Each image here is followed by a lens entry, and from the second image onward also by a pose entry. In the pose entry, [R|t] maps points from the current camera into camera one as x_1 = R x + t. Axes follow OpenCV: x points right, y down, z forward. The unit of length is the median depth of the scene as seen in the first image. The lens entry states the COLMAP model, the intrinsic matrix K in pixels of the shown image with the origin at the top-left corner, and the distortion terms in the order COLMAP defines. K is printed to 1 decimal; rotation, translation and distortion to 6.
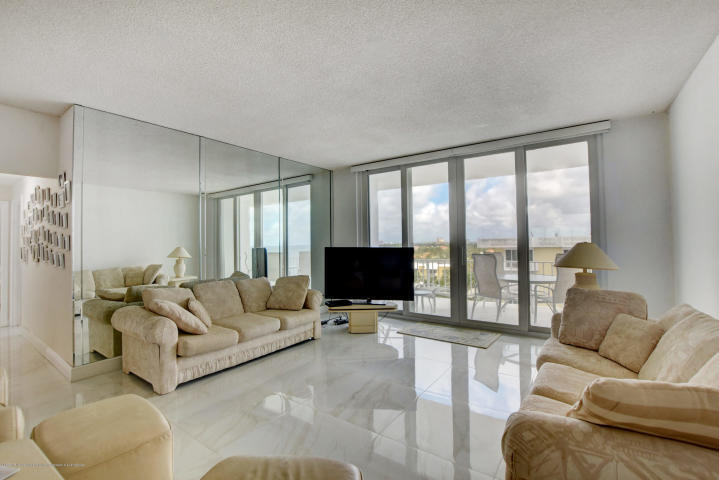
lens RADIAL K [[315.0, 0, 370.4], [0, 315.0, 240.5], [0, 0, 1]] dist [-0.002000, -0.000414]
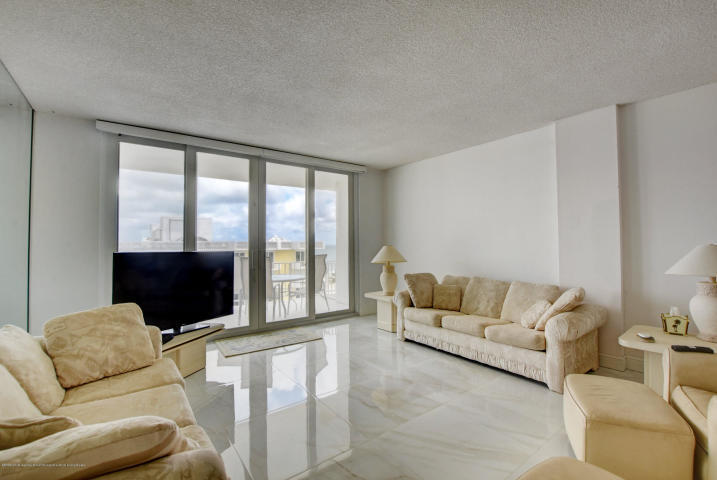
lens RADIAL K [[324.7, 0, 358.5], [0, 324.7, 240.0], [0, 0, 1]] dist [-0.003265, -0.000764]
pose [[0.333577, 0.017733, 0.942556, -0.567064], [-0.005861, 0.999843, -0.016737, 0.003569], [-0.942705, 0.000058, 0.333628, 0.385266]]
